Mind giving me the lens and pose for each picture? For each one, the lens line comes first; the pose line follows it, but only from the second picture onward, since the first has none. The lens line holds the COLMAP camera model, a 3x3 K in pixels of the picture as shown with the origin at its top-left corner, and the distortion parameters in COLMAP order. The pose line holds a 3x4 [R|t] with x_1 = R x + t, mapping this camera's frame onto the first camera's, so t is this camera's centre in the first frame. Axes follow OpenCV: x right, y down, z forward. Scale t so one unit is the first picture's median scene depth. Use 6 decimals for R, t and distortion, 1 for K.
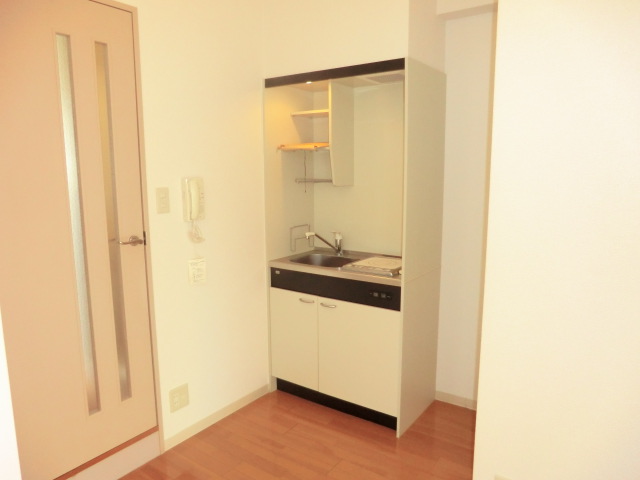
lens RADIAL K [[465.8, 0, 319.6], [0, 465.8, 240.4], [0, 0, 1]] dist [-0.064486, 0.019898]
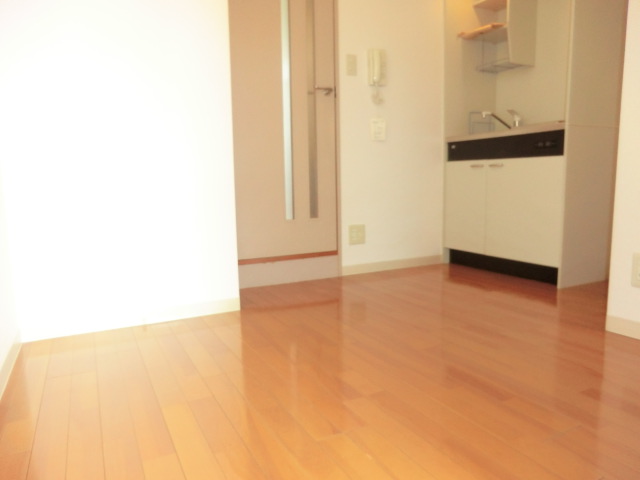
lens RADIAL K [[465.8, 0, 321.4], [0, 465.8, 240.6], [0, 0, 1]] dist [-0.064486, 0.019898]
pose [[0.889523, 0.048807, -0.454276, 0.162445], [-0.056120, 0.998421, -0.002619, 0.363100], [0.453431, 0.027823, 0.890857, -0.120607]]
